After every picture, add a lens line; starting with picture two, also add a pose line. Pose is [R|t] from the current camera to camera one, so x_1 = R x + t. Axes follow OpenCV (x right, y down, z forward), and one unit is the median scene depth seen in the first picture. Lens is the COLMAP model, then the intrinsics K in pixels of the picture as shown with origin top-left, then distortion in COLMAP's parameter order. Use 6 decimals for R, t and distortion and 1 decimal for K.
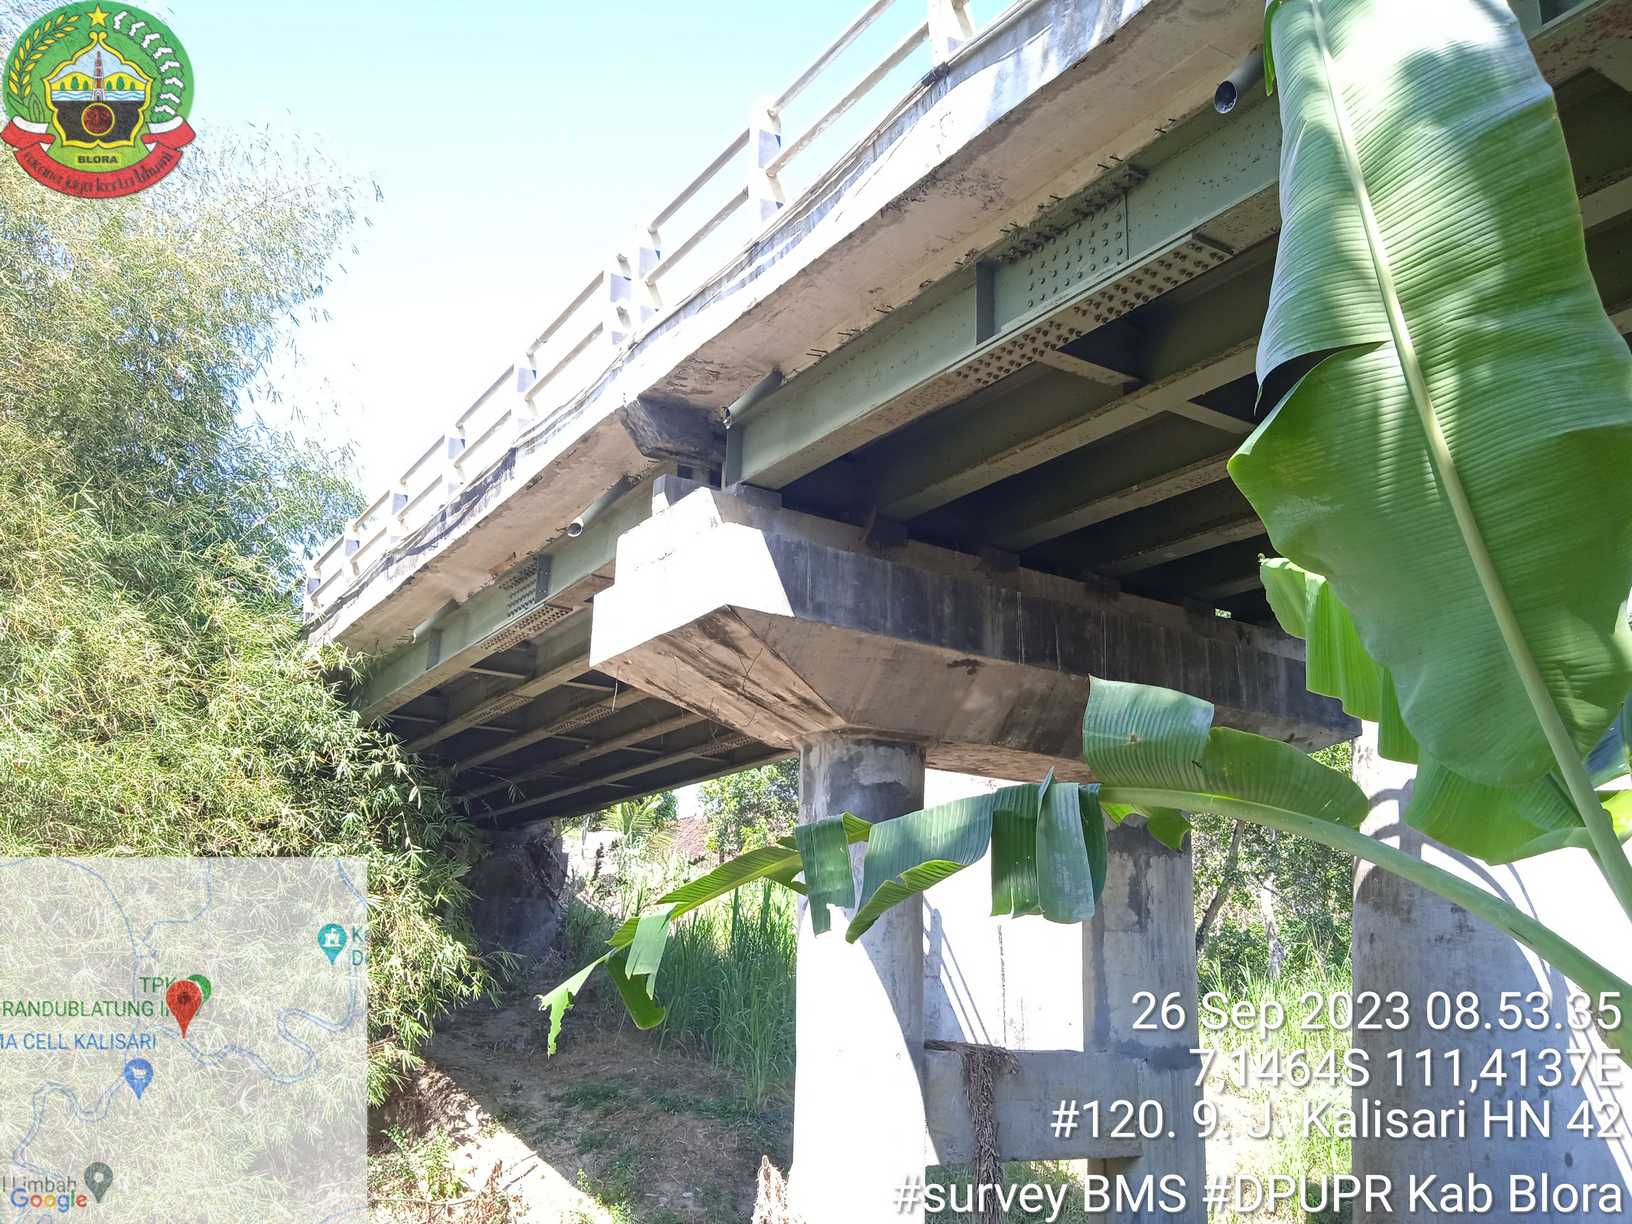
lens RADIAL K [[1337.7, 0, 817.7], [0, 1337.7, 626.0], [0, 0, 1]] dist [0.085744, -0.125768]
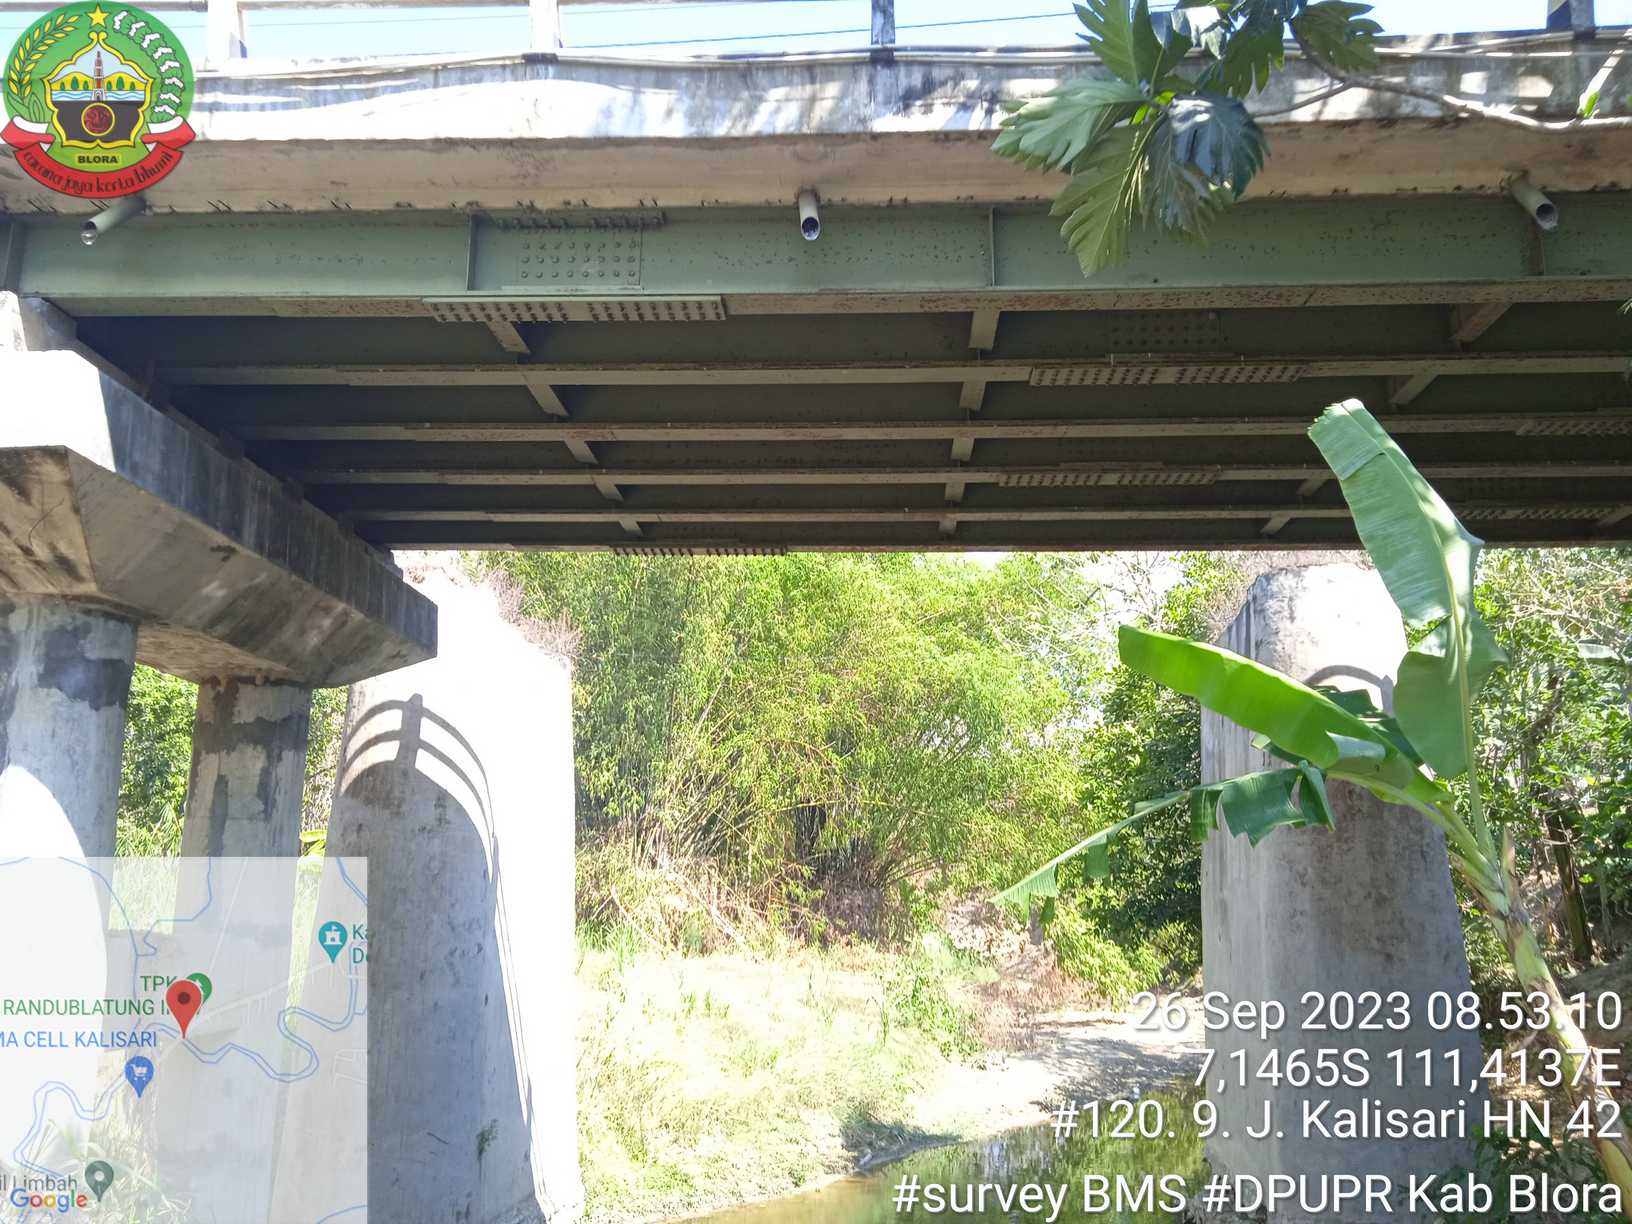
lens RADIAL K [[1322.3, 0, 824.9], [0, 1322.3, 636.2], [0, 0, 1]] dist [0.005758, -0.001681]
pose [[0.587780, 0.131547, 0.798255, -0.404460], [-0.196352, 0.980386, -0.016980, 0.020702], [-0.784832, -0.146758, 0.602081, 0.065681]]
